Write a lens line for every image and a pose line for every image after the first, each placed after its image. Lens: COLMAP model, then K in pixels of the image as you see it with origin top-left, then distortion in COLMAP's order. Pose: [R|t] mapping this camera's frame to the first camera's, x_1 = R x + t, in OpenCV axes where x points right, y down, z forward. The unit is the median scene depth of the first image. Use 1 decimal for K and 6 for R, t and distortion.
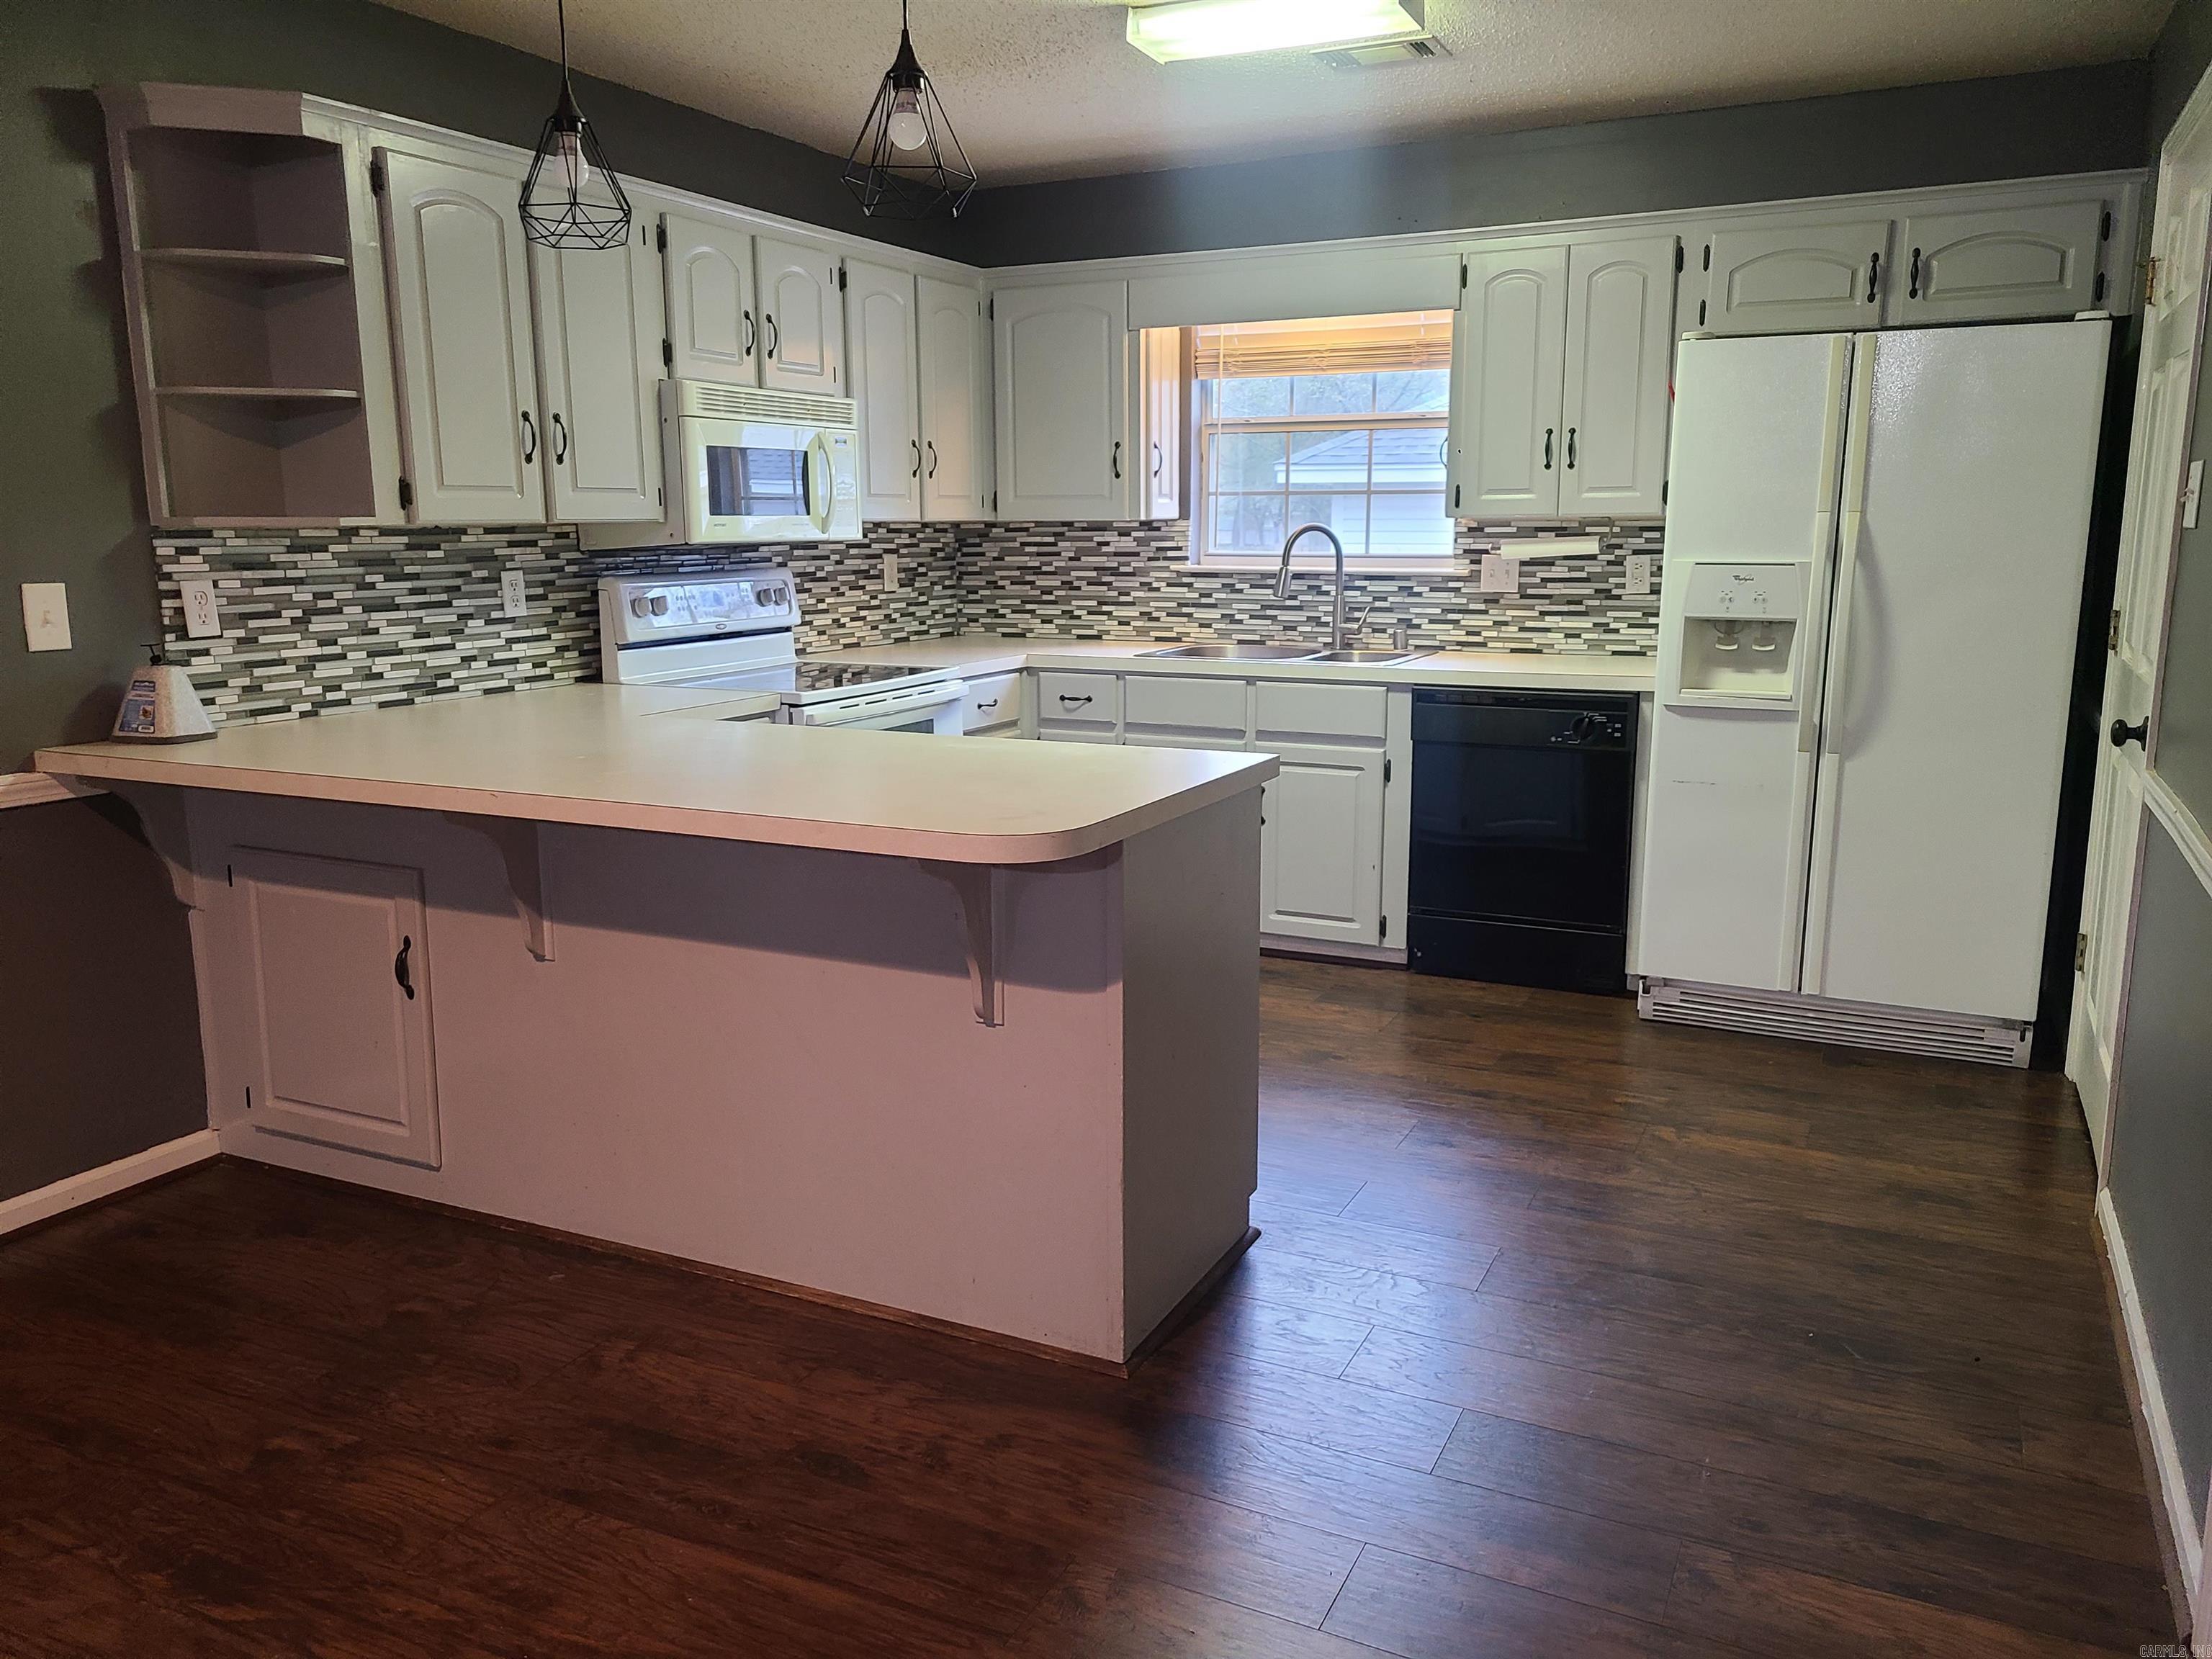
lens RADIAL K [[1658.8, 0, 1110.4], [0, 1658.8, 819.6], [0, 0, 1]] dist [0.067100, -0.040068]
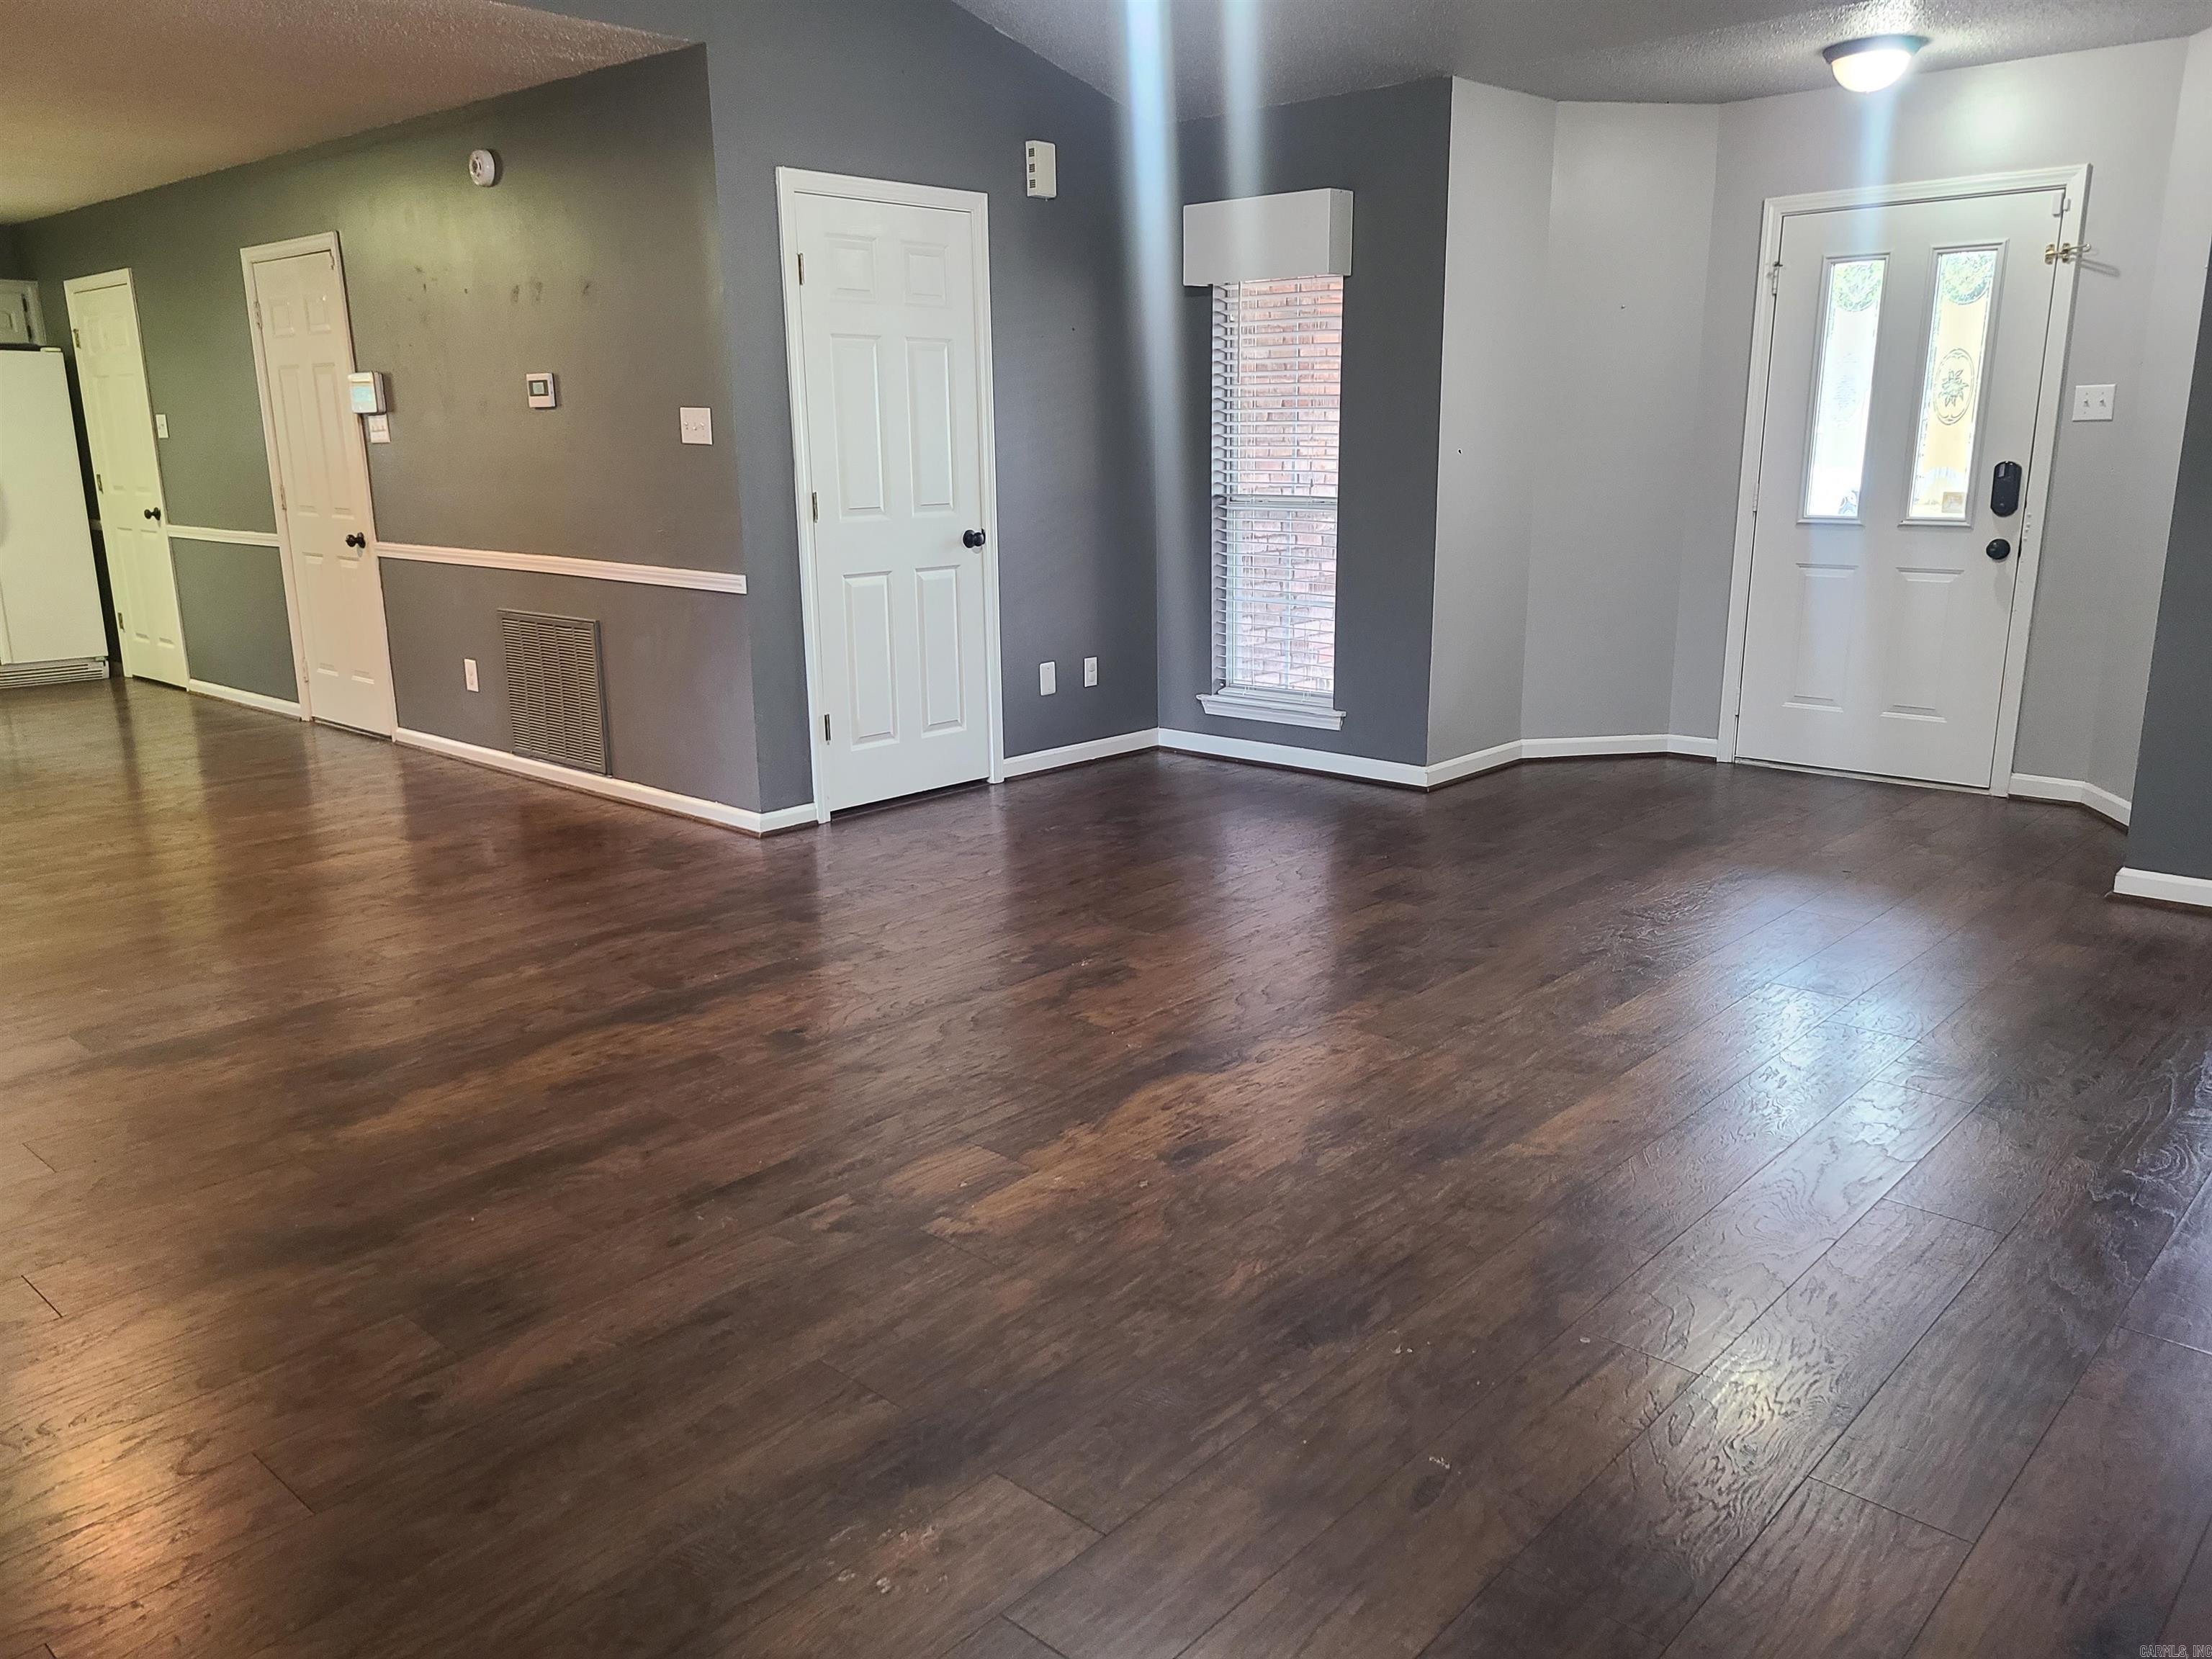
lens RADIAL K [[1658.8, 0, 1107.7], [0, 1658.8, 815.9], [0, 0, 1]] dist [0.067100, -0.040068]
pose [[0.275292, -0.215191, 0.936967, -1.071468], [0.185678, 0.968176, 0.167804, 0.163981], [-0.943259, 0.127779, 0.306488, -0.806709]]
